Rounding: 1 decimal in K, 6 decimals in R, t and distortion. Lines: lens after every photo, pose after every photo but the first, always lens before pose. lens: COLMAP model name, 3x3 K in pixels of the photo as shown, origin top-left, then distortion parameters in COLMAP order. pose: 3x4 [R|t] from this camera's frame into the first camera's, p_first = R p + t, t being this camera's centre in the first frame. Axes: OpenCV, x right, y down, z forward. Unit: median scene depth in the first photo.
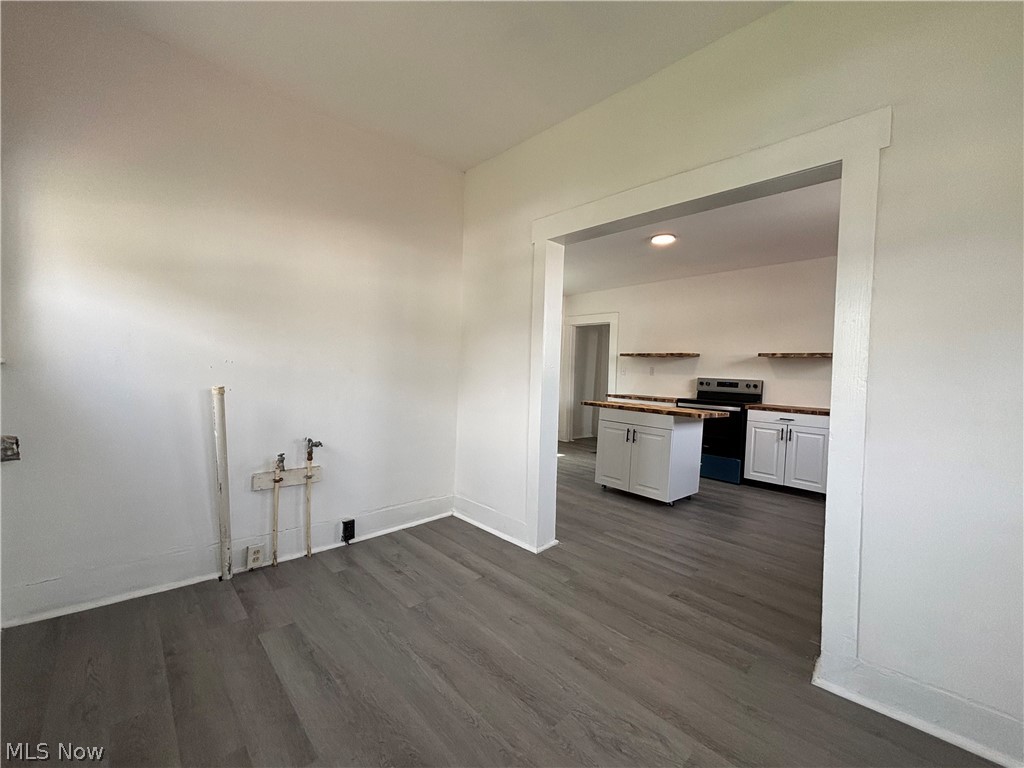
lens RADIAL K [[415.8, 0, 512.5], [0, 415.8, 390.1], [0, 0, 1]] dist [-0.001762, 0.001339]
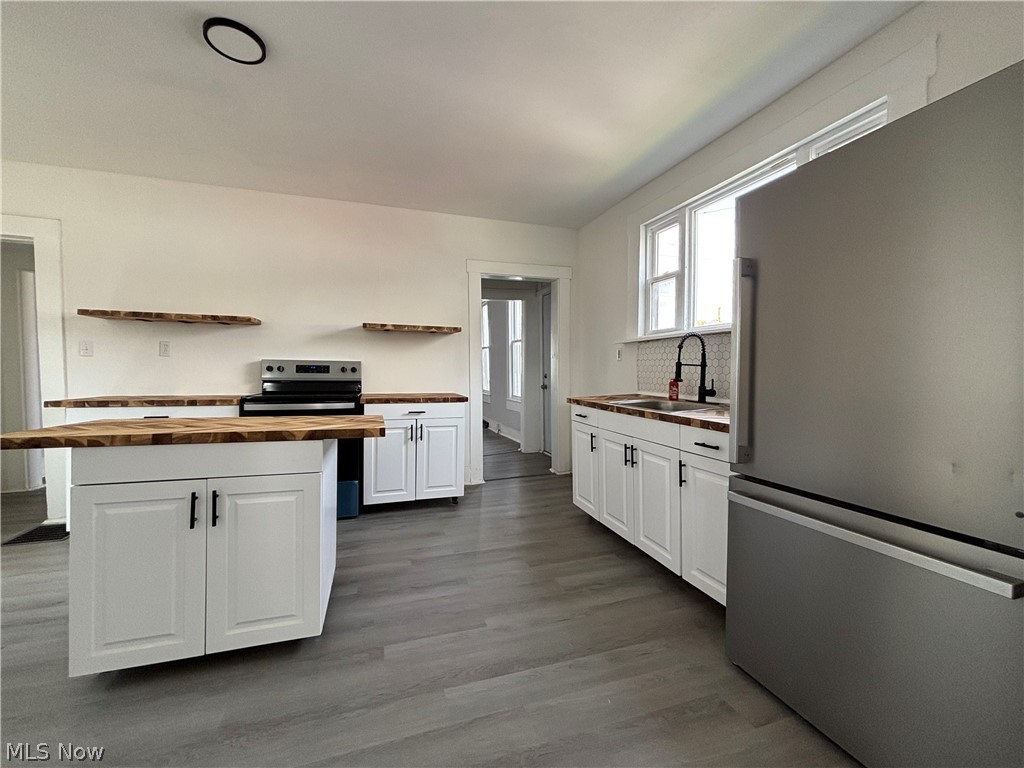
lens RADIAL K [[415.8, 0, 512.6], [0, 415.8, 381.2], [0, 0, 1]] dist [-0.001762, 0.001339]
pose [[0.424843, -0.057560, 0.903435, 0.052008], [0.044128, 0.998107, 0.042841, -0.008320], [-0.904191, 0.021666, 0.426579, 0.442583]]
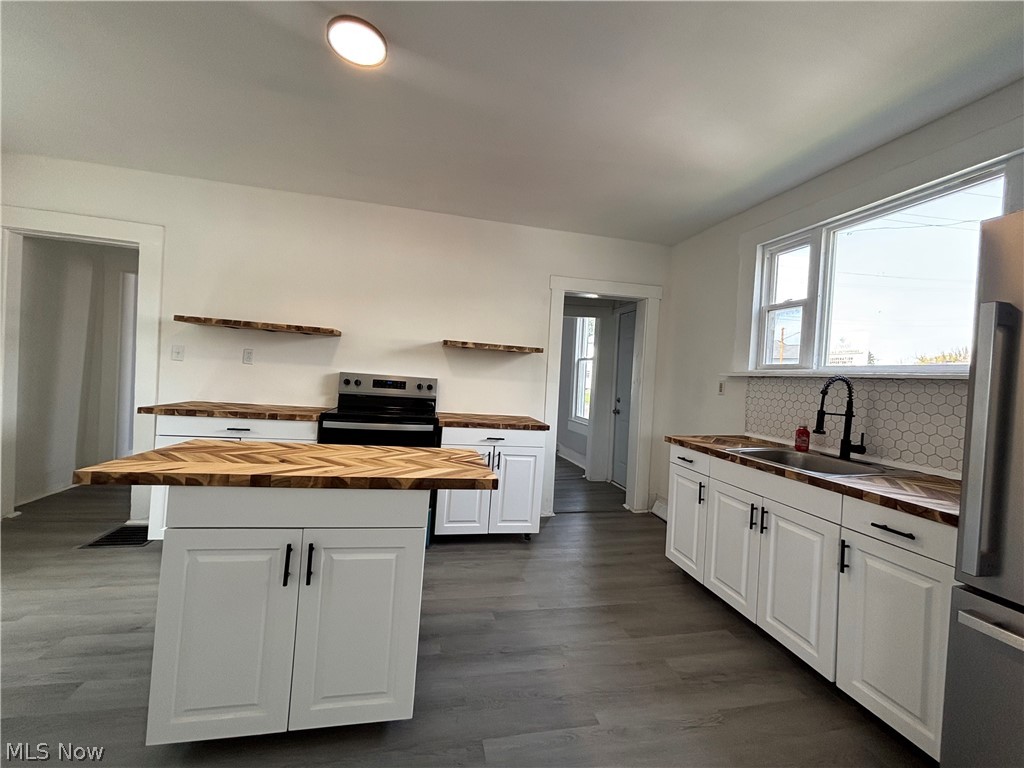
lens RADIAL K [[415.8, 0, 512.0], [0, 415.8, 380.8], [0, 0, 1]] dist [-0.001762, 0.001339]
pose [[0.517620, -0.009426, 0.855559, 0.069039], [-0.012760, 0.999743, 0.018735, -0.033914], [-0.855516, -0.020615, 0.517366, 0.523300]]
